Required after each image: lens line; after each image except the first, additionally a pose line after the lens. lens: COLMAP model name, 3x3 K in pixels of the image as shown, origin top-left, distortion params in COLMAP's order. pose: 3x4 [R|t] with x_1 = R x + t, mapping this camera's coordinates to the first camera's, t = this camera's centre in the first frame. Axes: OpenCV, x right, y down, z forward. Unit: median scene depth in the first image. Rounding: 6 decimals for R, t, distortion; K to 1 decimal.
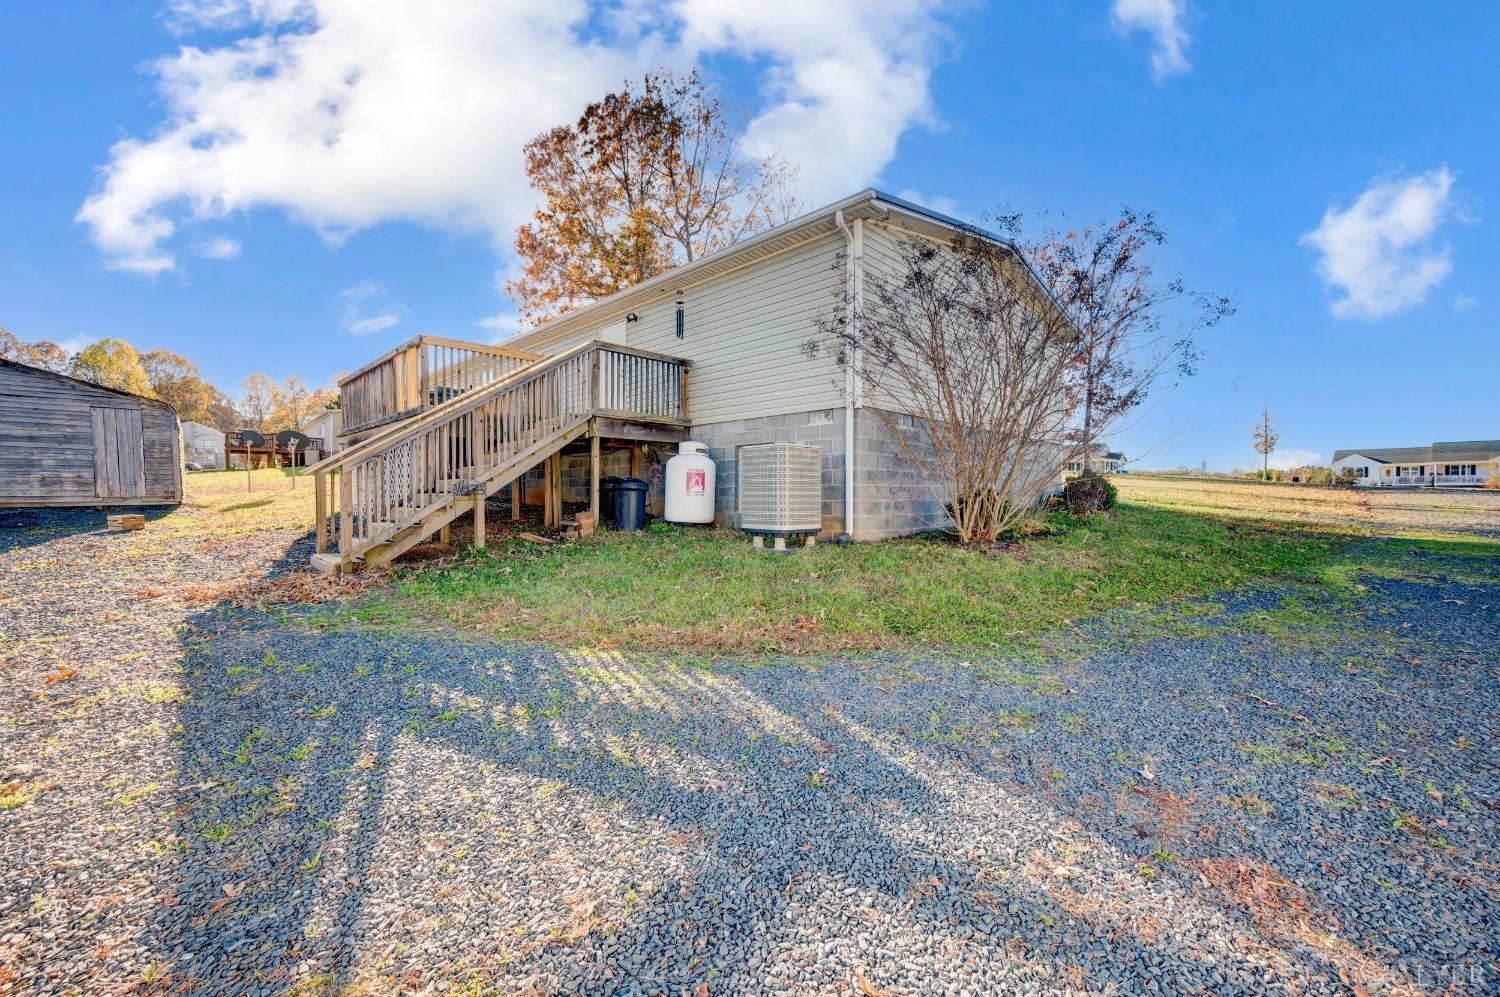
lens RADIAL K [[592.3, 0, 750.0], [0, 592.3, 498.5], [0, 0, 1]] dist [-0.004844, 0.000163]
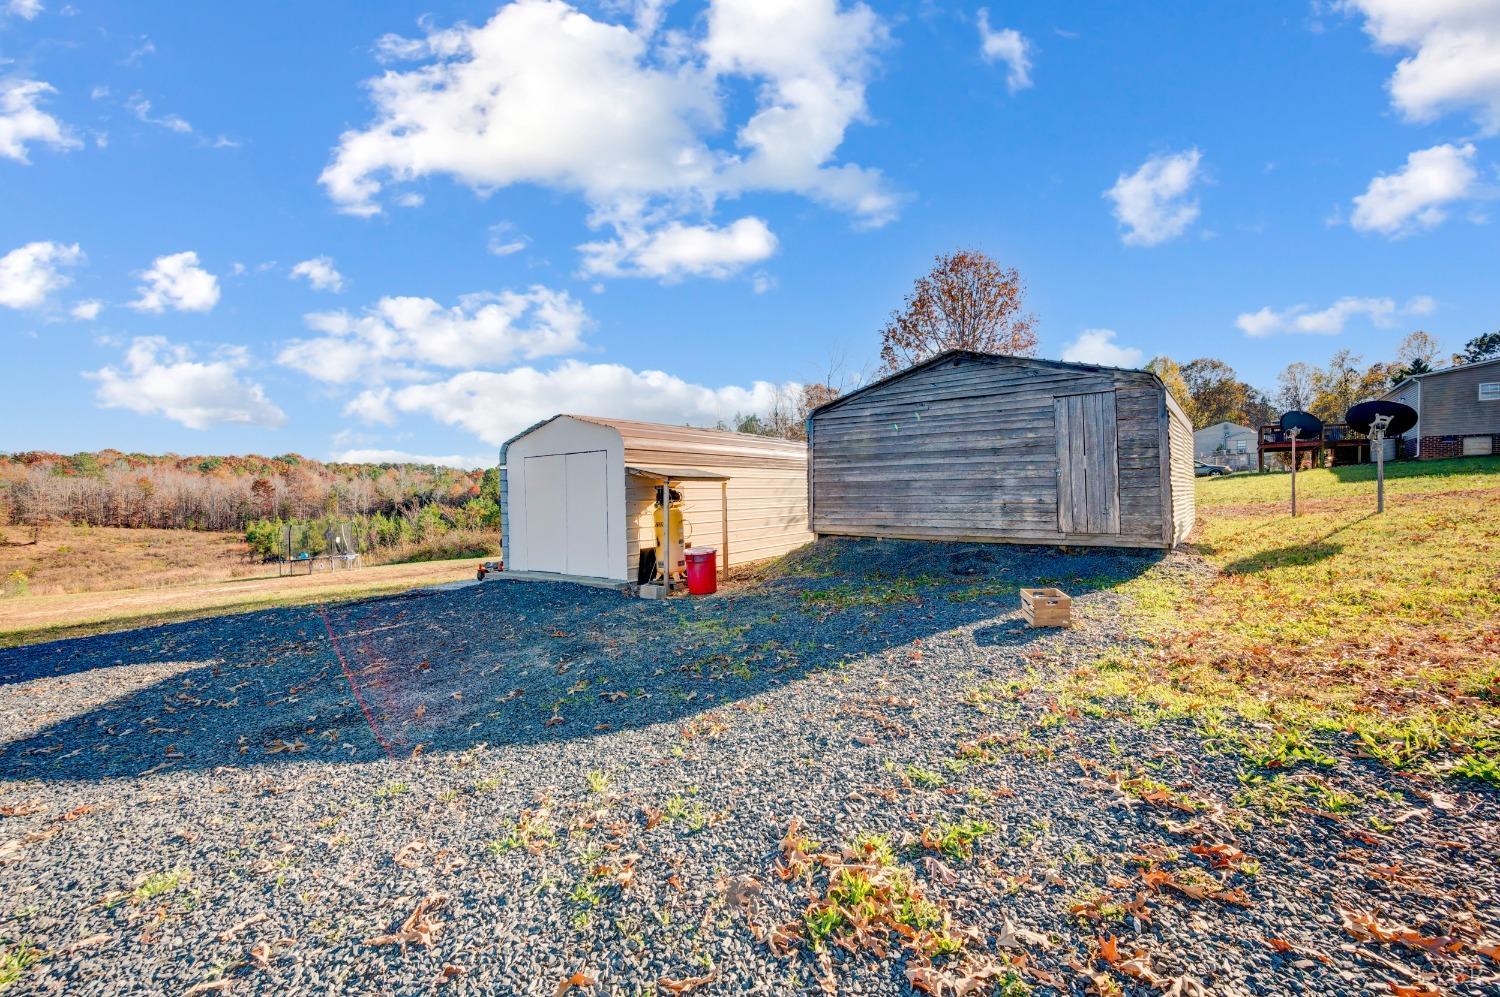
lens RADIAL K [[592.3, 0, 750.0], [0, 592.3, 498.5], [0, 0, 1]] dist [-0.004844, 0.000163]
pose [[0.131072, 0.006649, -0.991351, -0.476834], [-0.004692, 0.999970, 0.006086, -0.041413], [0.991362, 0.003853, 0.131100, 0.547595]]
